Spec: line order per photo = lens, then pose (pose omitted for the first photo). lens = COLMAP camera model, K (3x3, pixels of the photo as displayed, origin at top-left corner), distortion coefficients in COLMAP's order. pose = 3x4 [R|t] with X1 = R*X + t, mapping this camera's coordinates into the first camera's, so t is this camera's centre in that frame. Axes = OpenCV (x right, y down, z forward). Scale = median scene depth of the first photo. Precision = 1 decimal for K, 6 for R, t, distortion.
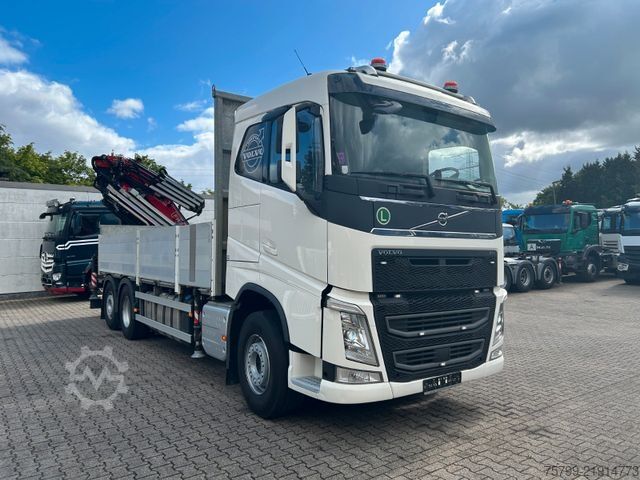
lens RADIAL K [[490.9, 0, 316.7], [0, 490.9, 233.6], [0, 0, 1]] dist [0.033773, -0.024020]
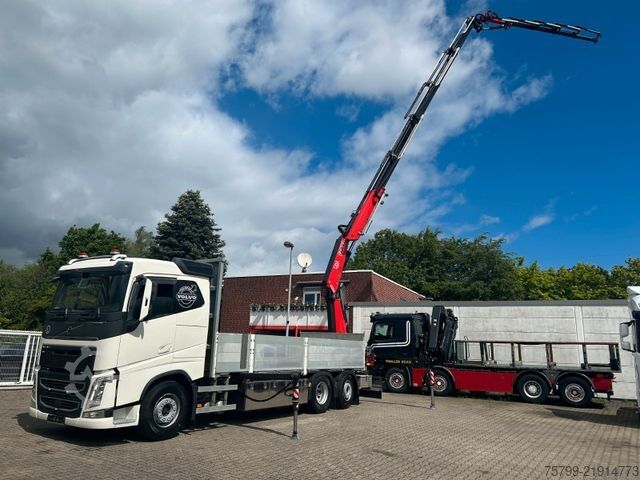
lens RADIAL K [[481.0, 0, 323.7], [0, 481.0, 240.8], [0, 0, 1]] dist [0.048855, -0.050326]
pose [[0.365561, -0.186503, -0.911911, 2.402249], [-0.000144, 0.979709, -0.200426, 0.008814], [0.930787, 0.073400, 0.358117, 1.218237]]
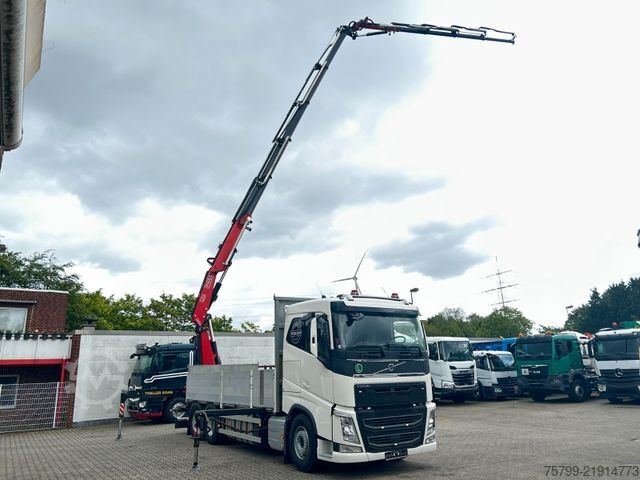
lens RADIAL K [[483.2, 0, 321.9], [0, 483.2, 245.2], [0, 0, 1]] dist [0.040771, -0.033377]
pose [[0.997452, -0.048293, -0.052514, 0.101245], [0.035889, 0.975802, -0.215691, -0.099166], [0.061660, 0.213257, 0.975048, -1.052186]]
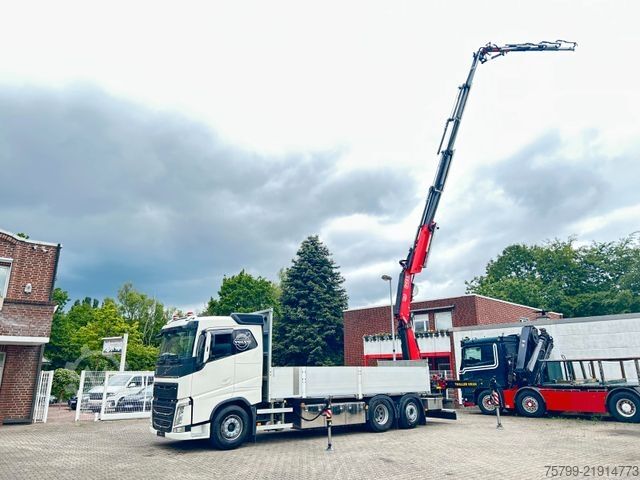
lens RADIAL K [[481.0, 0, 325.0], [0, 481.0, 230.1], [0, 0, 1]] dist [0.048855, -0.050326]
pose [[0.036420, -0.280328, -0.959213, 3.134162], [0.048481, 0.959215, -0.278488, 0.011861], [0.998160, -0.036362, 0.048525, 1.792841]]
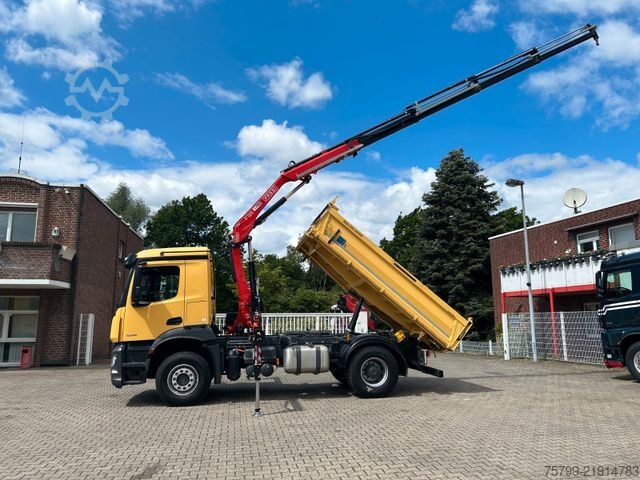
lens RADIAL K [[483.2, 0, 317.9], [0, 483.2, 241.2], [0, 0, 1]] dist [0.040771, -0.033377]
pose [[-0.444943, -0.137874, -0.884882, 1.598074], [0.048047, 0.982980, -0.177318, 0.106839], [0.894269, -0.121412, -0.430746, 3.085154]]
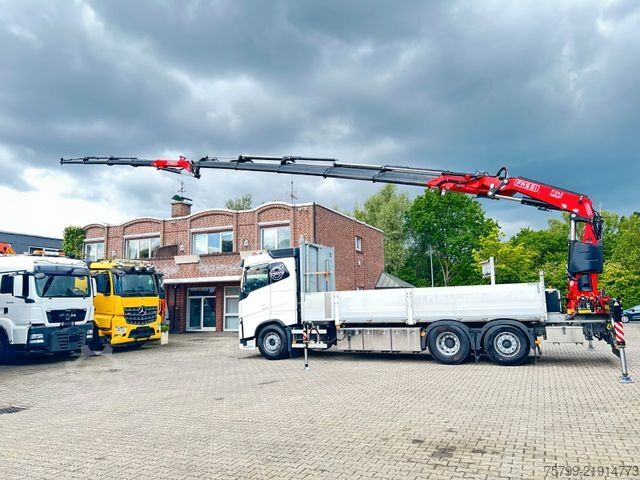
lens RADIAL K [[490.9, 0, 317.5], [0, 490.9, 241.9], [0, 0, 1]] dist [0.033773, -0.024020]
pose [[-0.876939, -0.030923, -0.479606, 1.593337], [0.050208, 0.986573, -0.155414, 0.147299], [0.477972, -0.160368, -0.863612, 4.389369]]
